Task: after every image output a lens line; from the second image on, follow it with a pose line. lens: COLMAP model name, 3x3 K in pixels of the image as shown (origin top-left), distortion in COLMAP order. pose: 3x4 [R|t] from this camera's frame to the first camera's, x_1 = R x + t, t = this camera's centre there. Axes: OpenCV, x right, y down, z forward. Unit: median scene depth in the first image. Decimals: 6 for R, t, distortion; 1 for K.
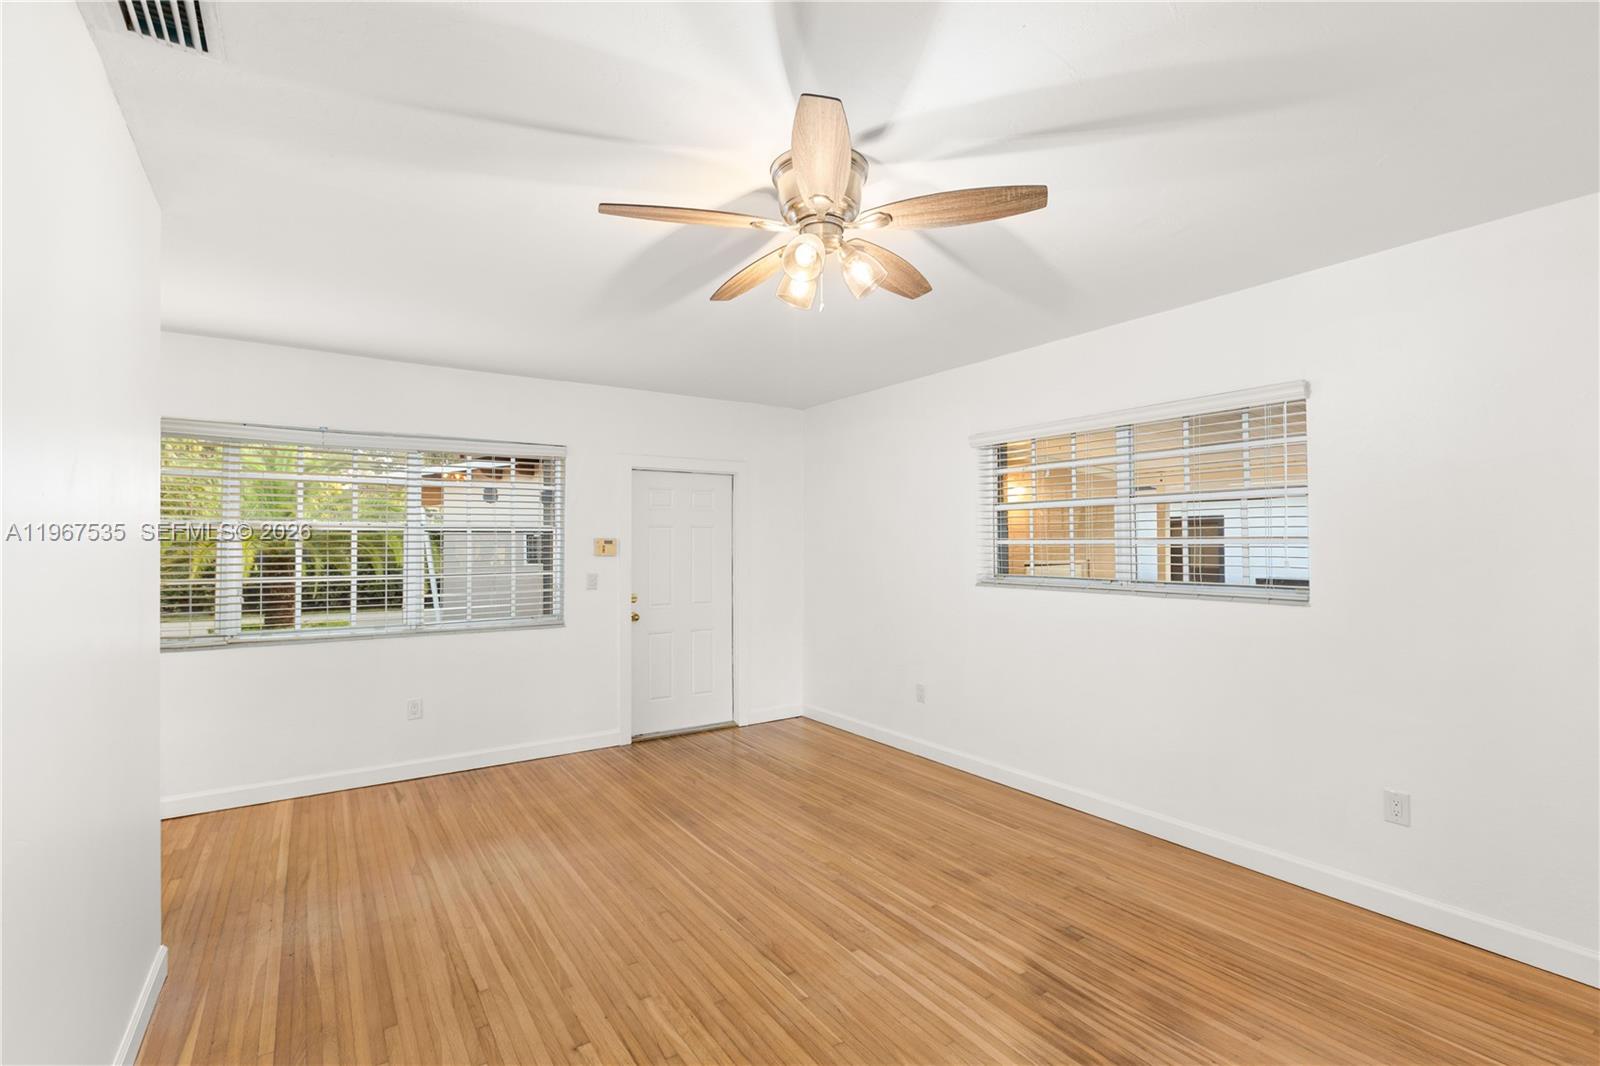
lens RADIAL K [[725.9, 0, 800.0], [0, 725.9, 533.0], [0, 0, 1]] dist [-0.003584, -0.000877]
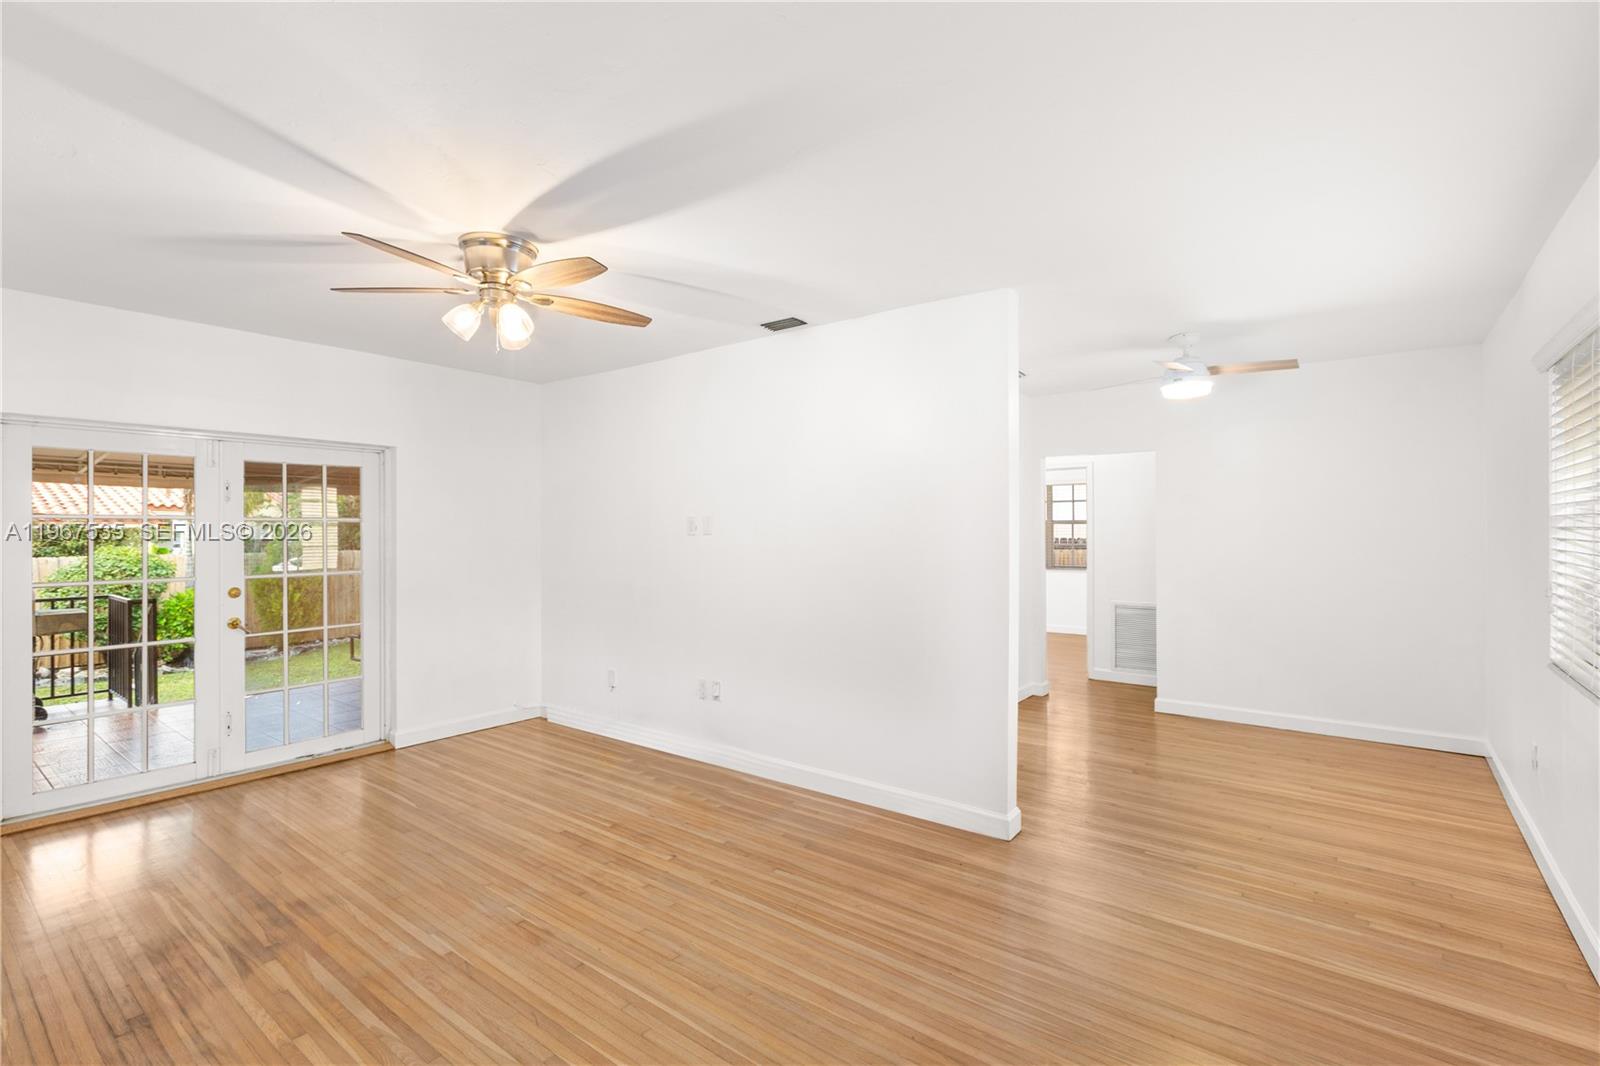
lens RADIAL K [[725.9, 0, 800.0], [0, 725.9, 533.0], [0, 0, 1]] dist [-0.003584, -0.000877]
pose [[-0.950204, 0.004636, -0.311595, -0.056658], [0.008803, 0.999890, -0.011966, 0.031325], [0.311505, -0.014113, -0.950140, 1.658000]]
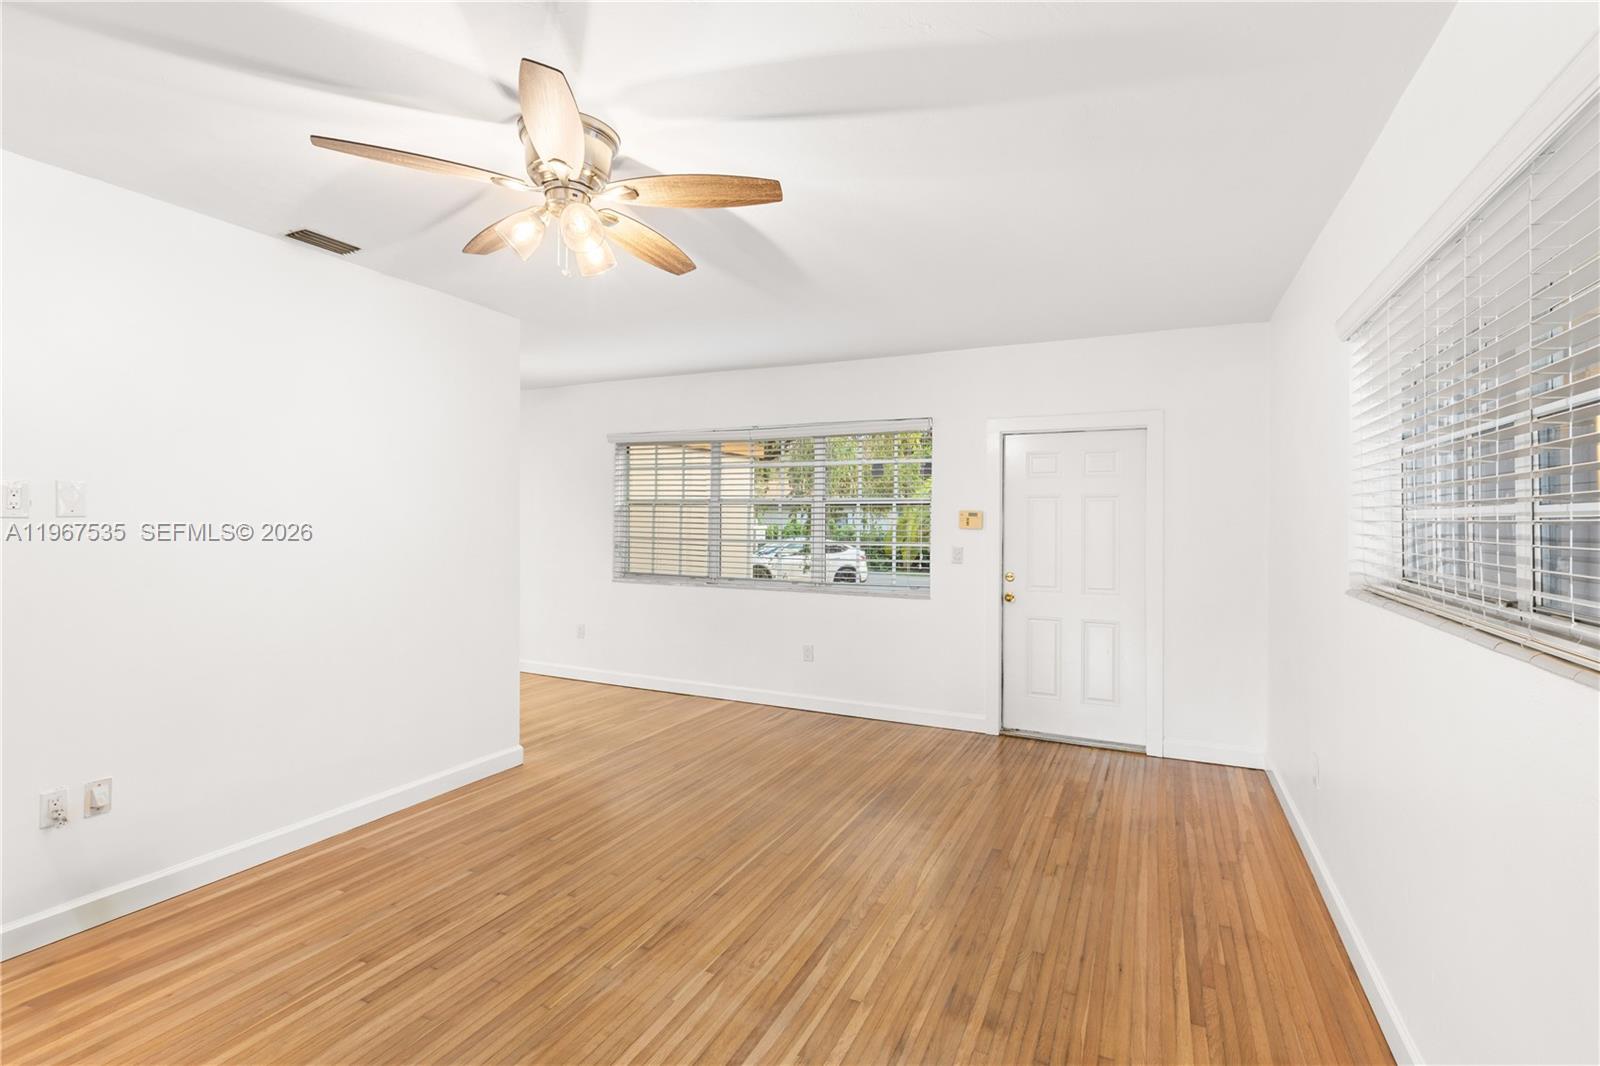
lens RADIAL K [[741.9, 0, 799.0], [0, 741.9, 515.9], [0, 0, 1]] dist [-0.001966, -0.000249]
pose [[0.504214, 0.004133, -0.863569, 0.732485], [0.003669, 0.999969, 0.006928, 0.011443], [0.863571, -0.006662, 0.504184, 0.517579]]
